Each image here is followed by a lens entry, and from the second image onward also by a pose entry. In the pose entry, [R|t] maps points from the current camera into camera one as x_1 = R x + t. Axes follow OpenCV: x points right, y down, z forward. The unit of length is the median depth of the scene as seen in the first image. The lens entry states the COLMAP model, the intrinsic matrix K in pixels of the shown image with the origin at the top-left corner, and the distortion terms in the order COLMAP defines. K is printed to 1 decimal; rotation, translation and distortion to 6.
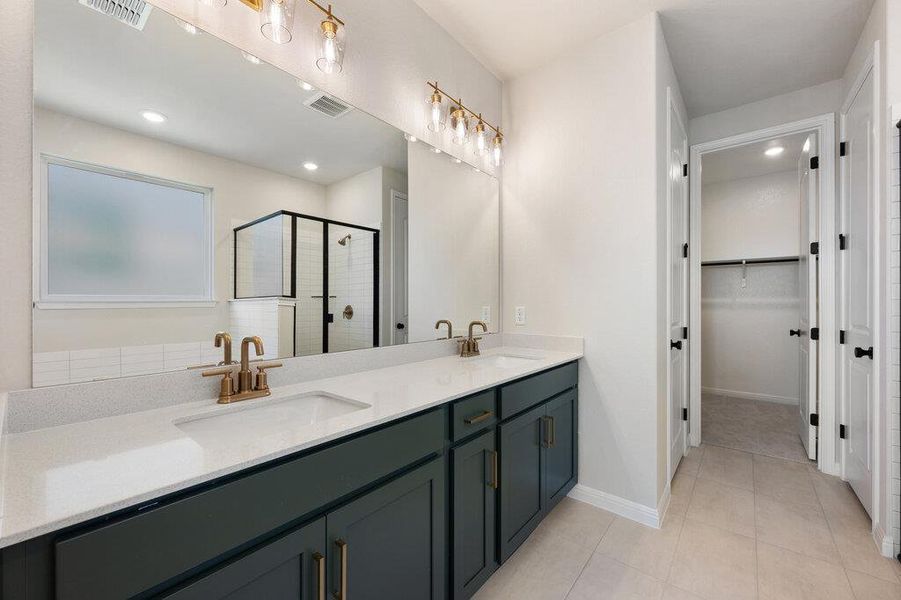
lens RADIAL K [[348.1, 0, 478.0], [0, 348.1, 304.0], [0, 0, 1]] dist [-0.000669, -0.000140]
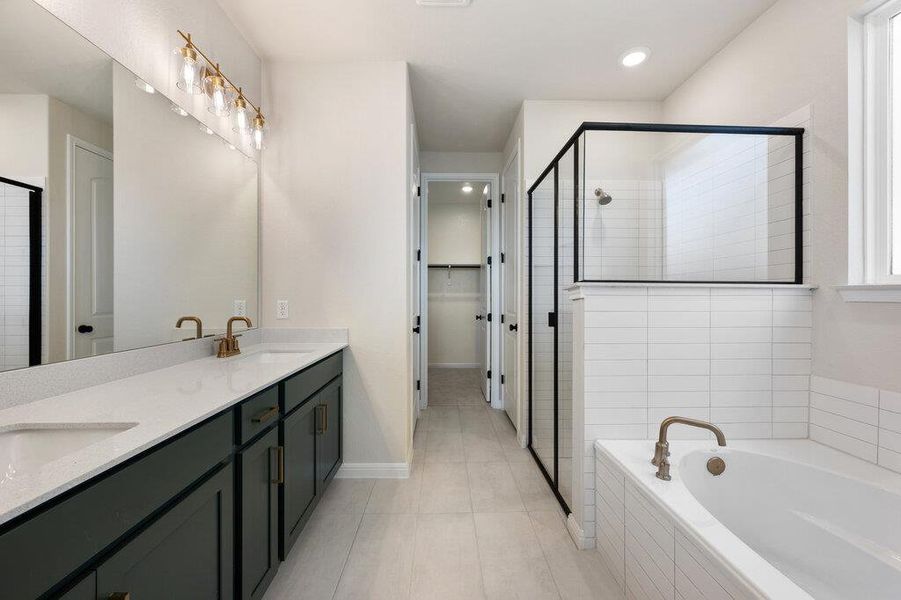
lens RADIAL K [[357.0, 0, 450.5], [0, 357.0, 300.0], [0, 0, 1]] dist [-0.002003, -0.000111]
pose [[0.756572, -0.004799, 0.653892, -0.185092], [0.000679, 0.999978, 0.006553, 0.000559], [-0.653910, -0.004513, 0.756559, -0.061388]]
